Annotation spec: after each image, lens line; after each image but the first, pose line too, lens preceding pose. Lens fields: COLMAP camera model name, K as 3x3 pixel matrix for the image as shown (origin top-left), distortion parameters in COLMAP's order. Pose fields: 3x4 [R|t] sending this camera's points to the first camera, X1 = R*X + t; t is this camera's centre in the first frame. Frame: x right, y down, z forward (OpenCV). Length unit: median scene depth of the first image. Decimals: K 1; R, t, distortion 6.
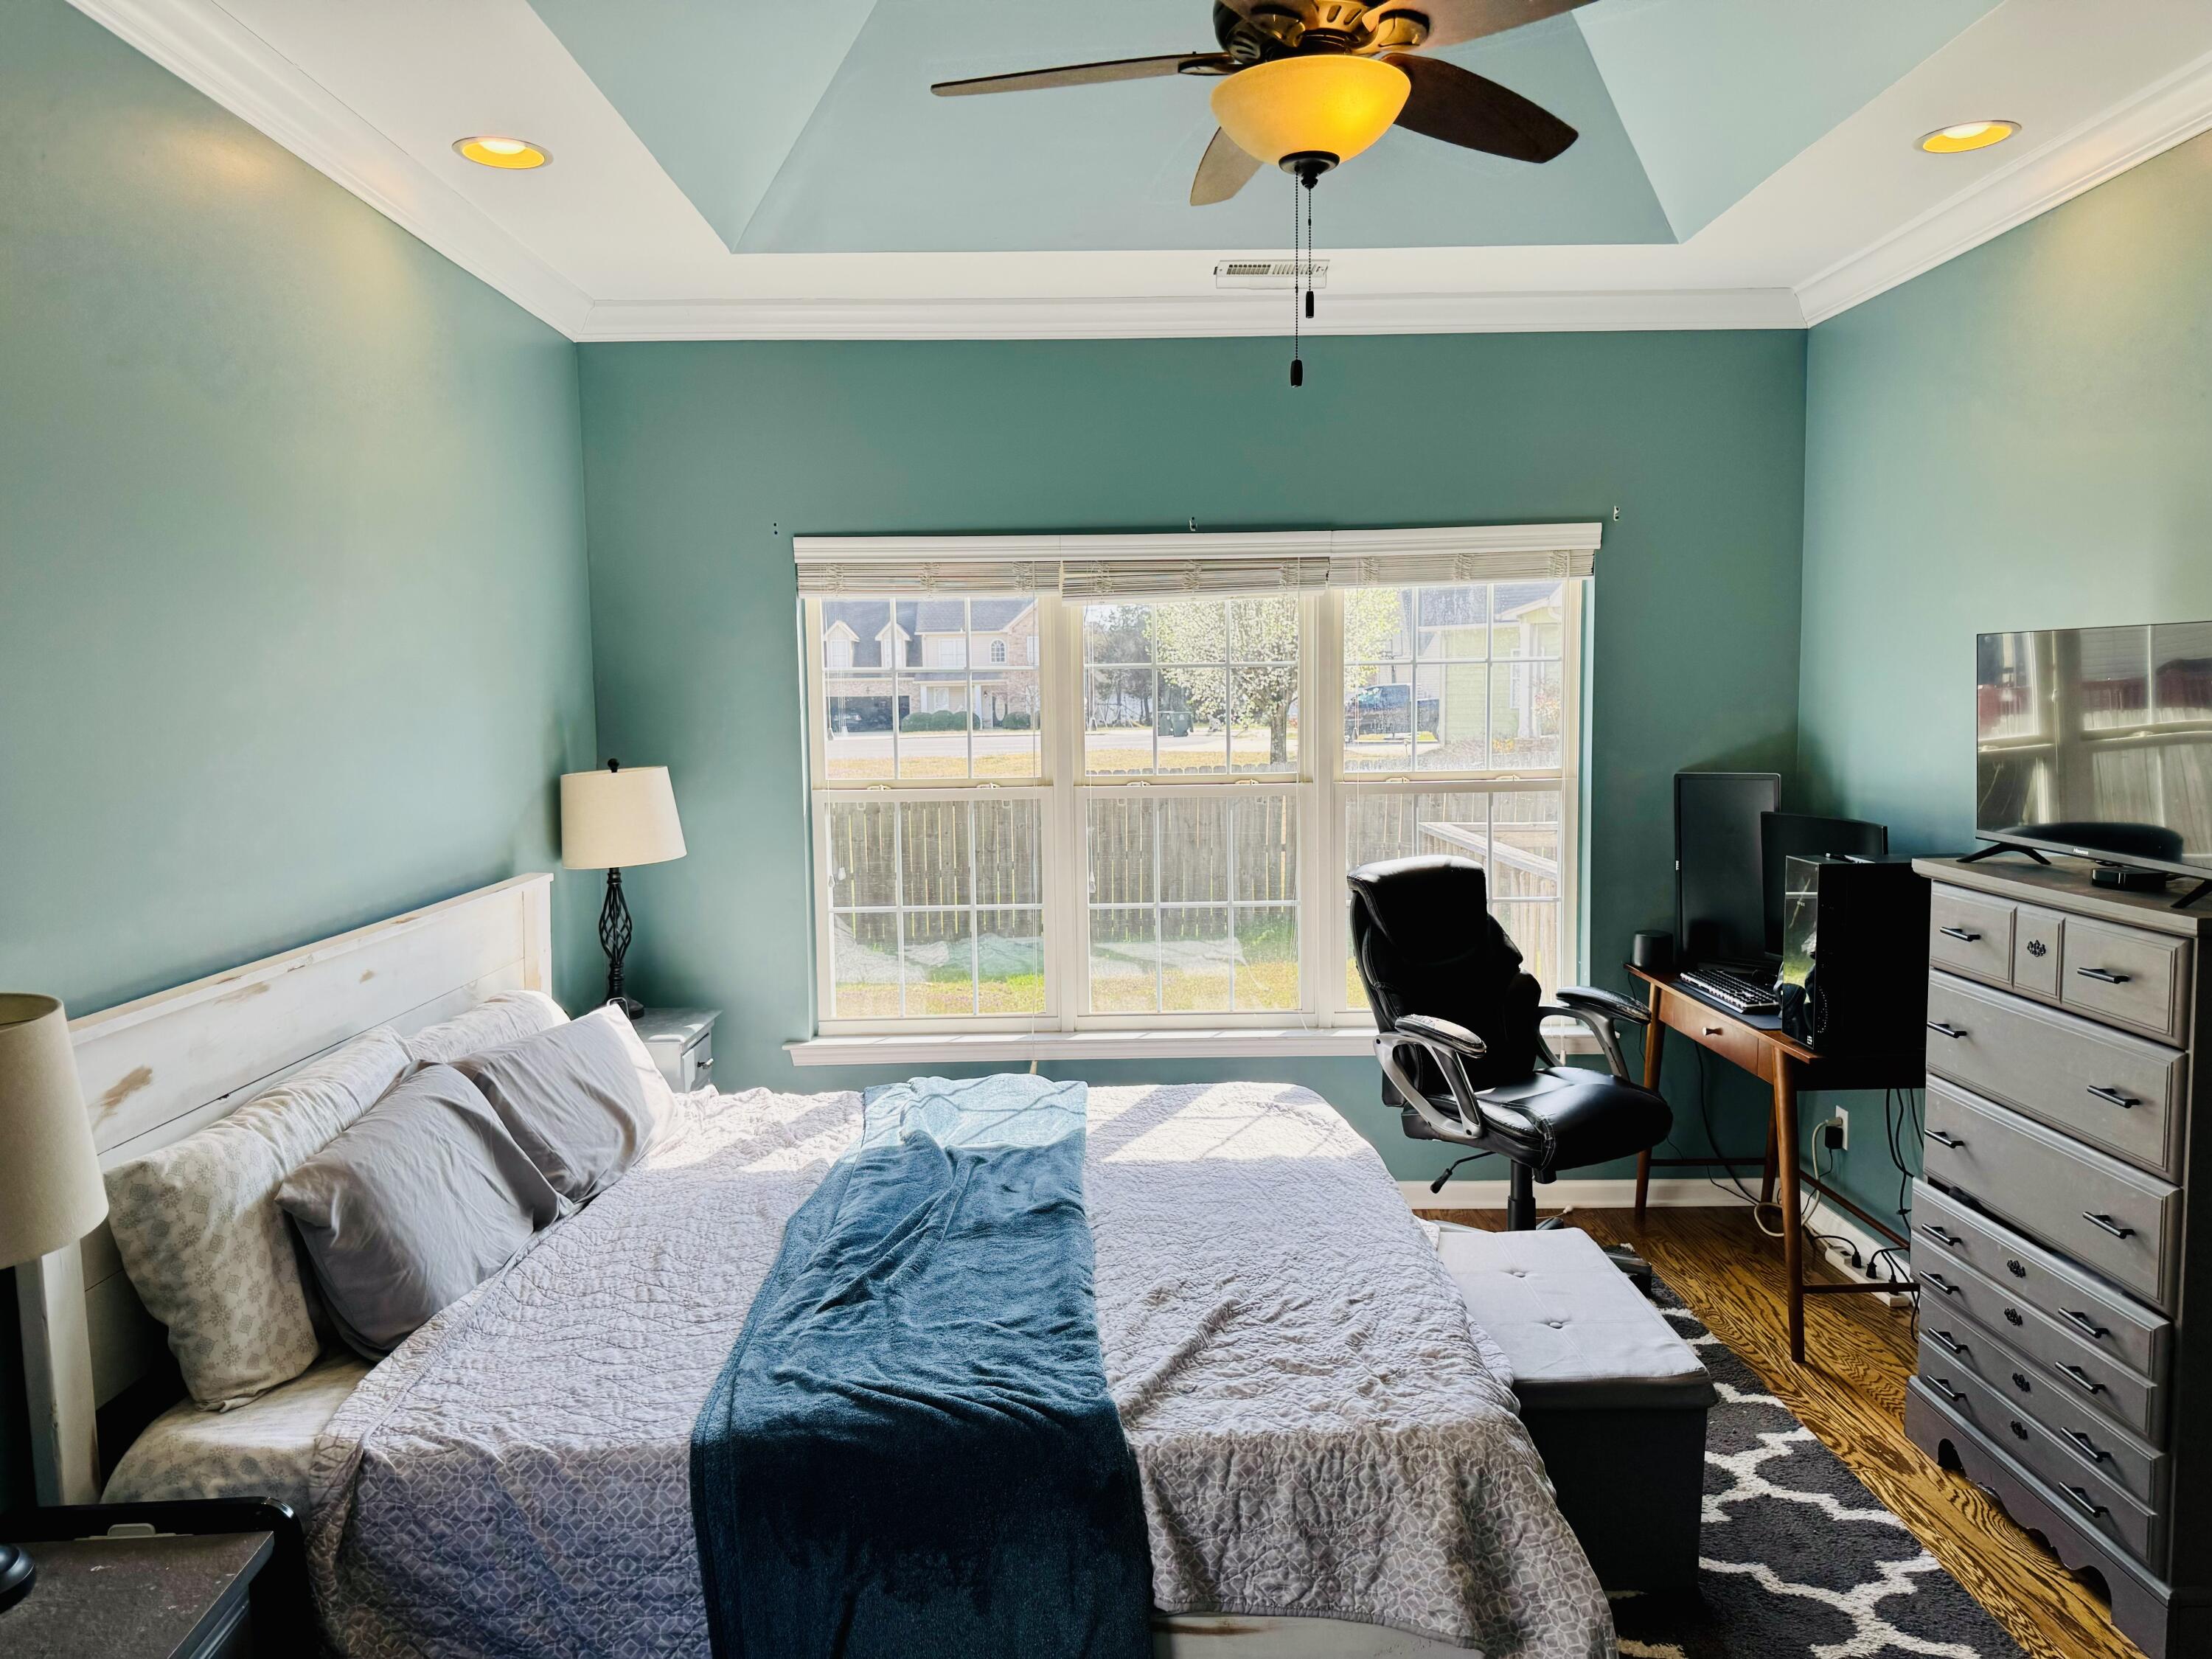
lens RADIAL K [[1577.5, 0, 1100.6], [0, 1577.5, 841.3], [0, 0, 1]] dist [0.107371, -0.177622]
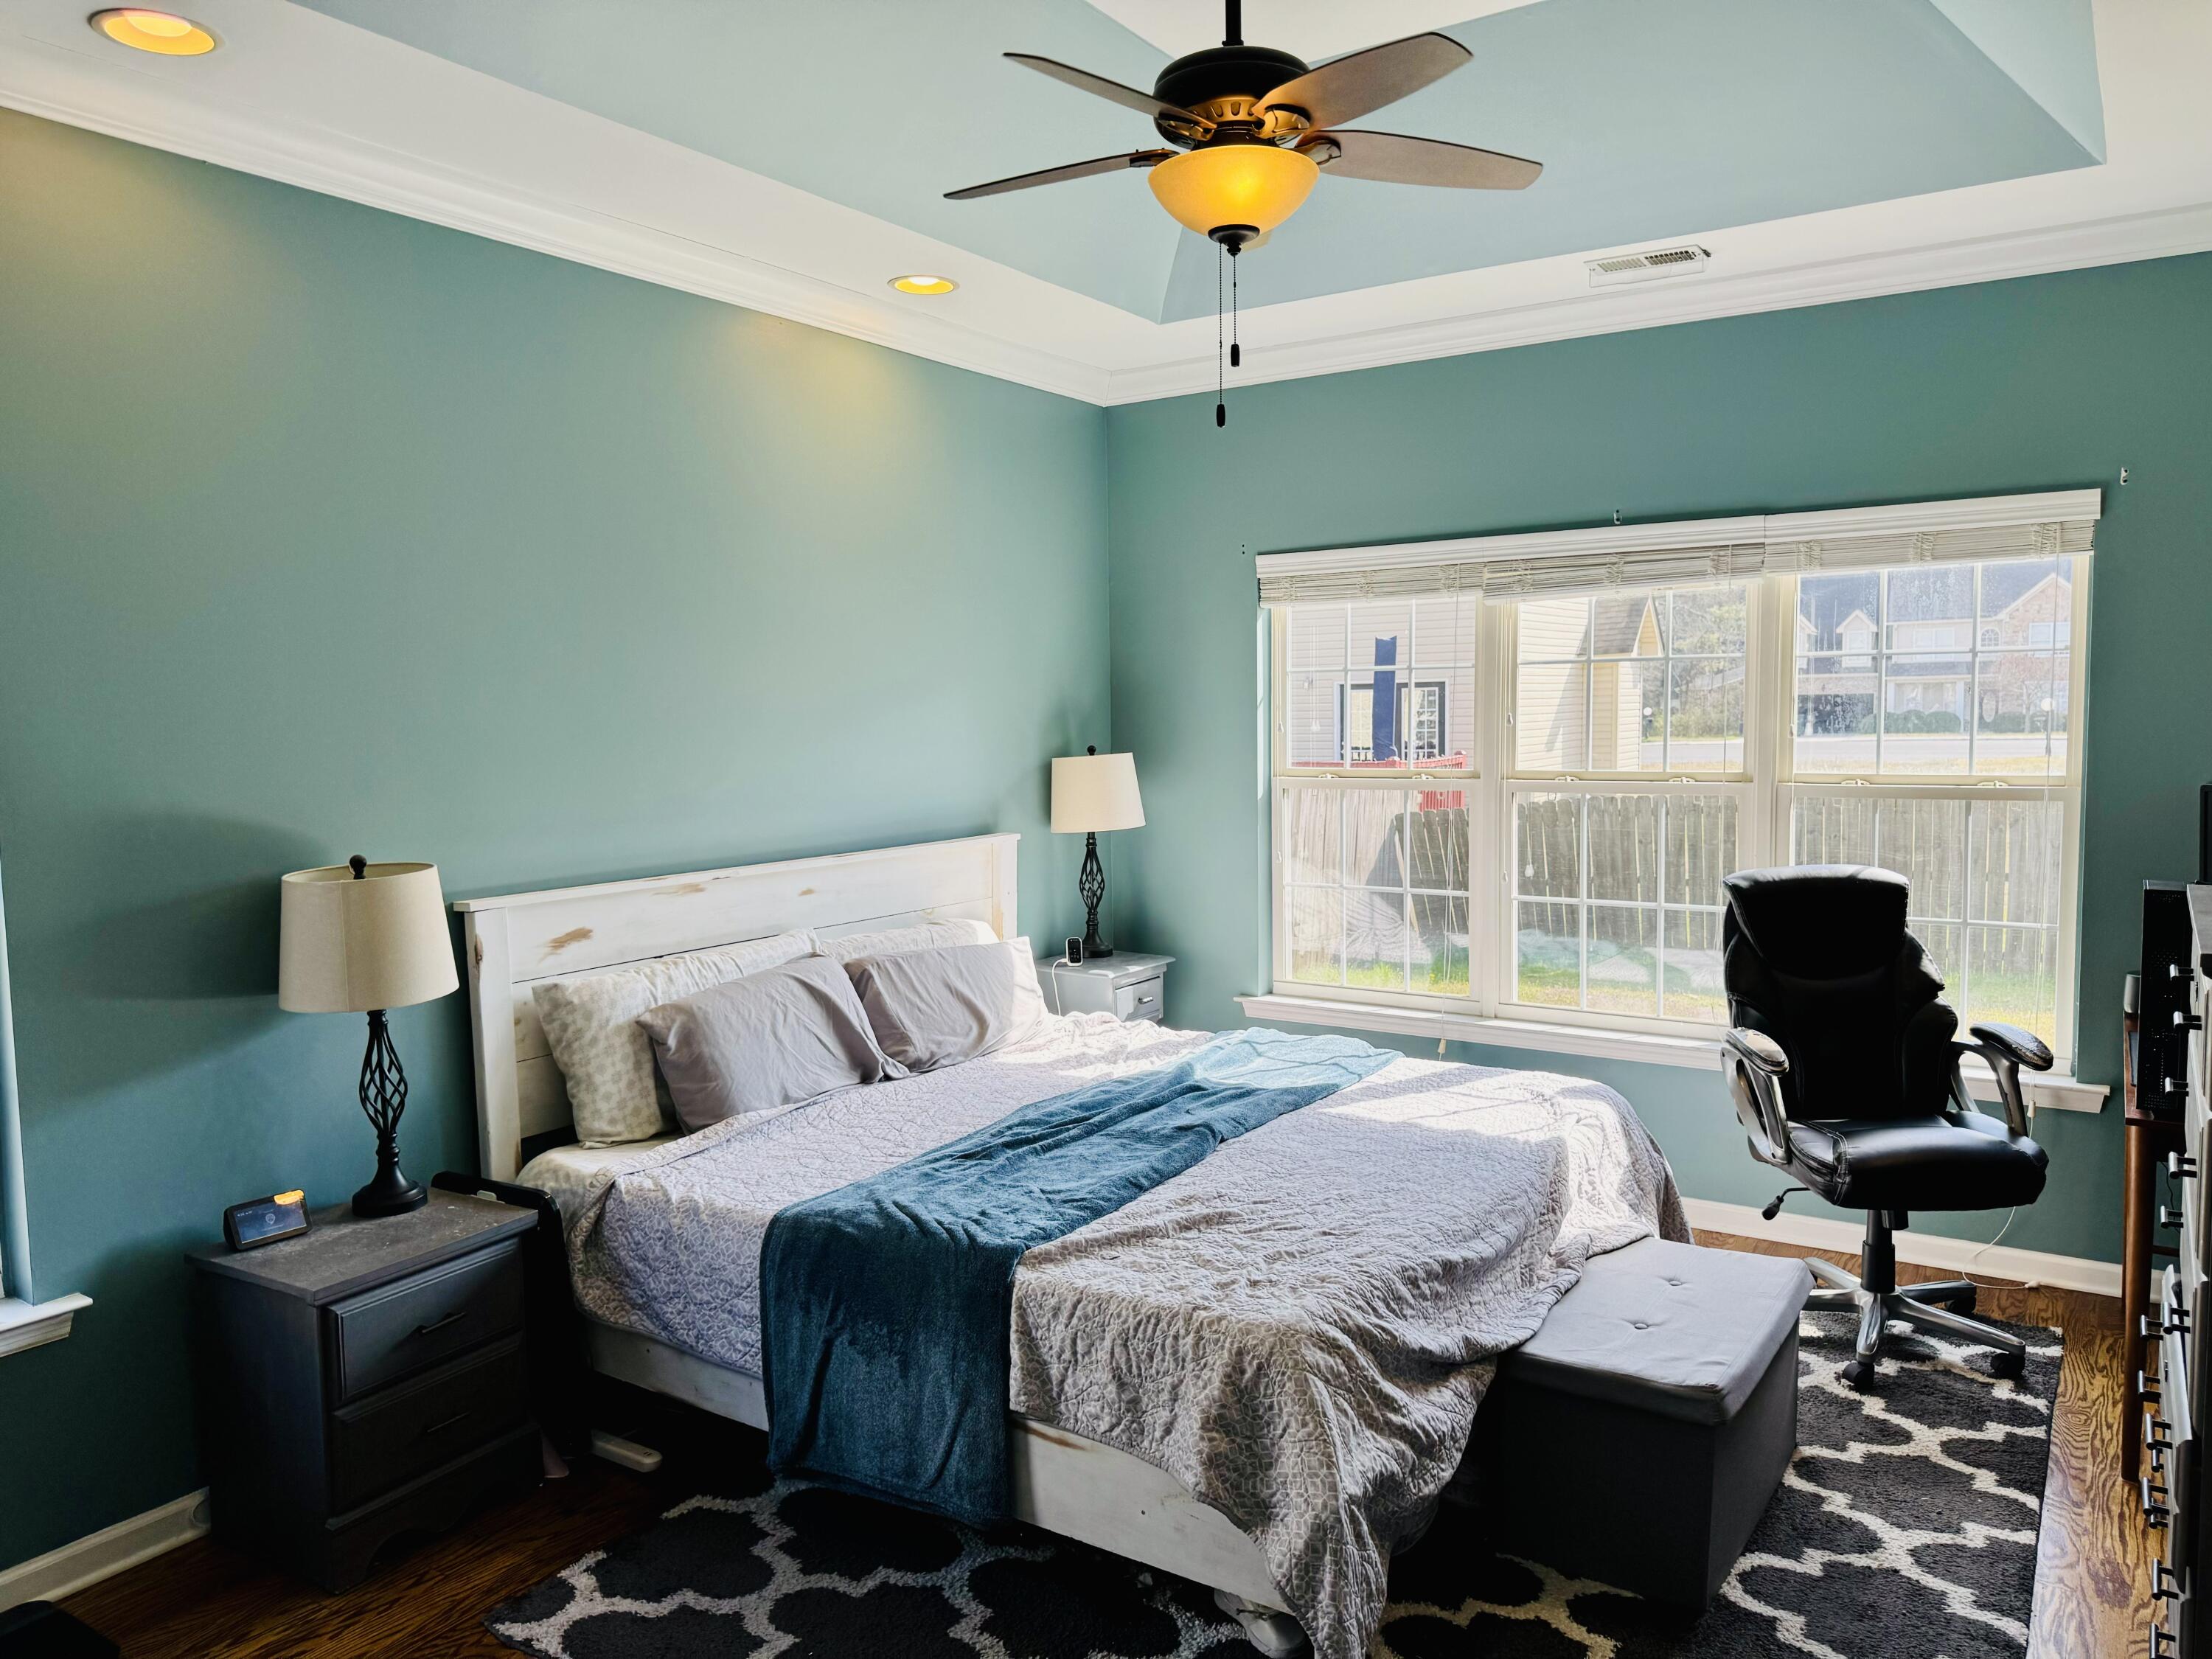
lens RADIAL K [[1570.6, 0, 1079.8], [0, 1570.6, 833.5], [0, 0, 1]] dist [0.128106, -0.187117]
pose [[0.826927, 0.048739, -0.560193, 0.669782], [-0.051352, 0.998619, 0.011081, 0.006567], [0.559959, 0.019604, 0.828288, -0.021623]]
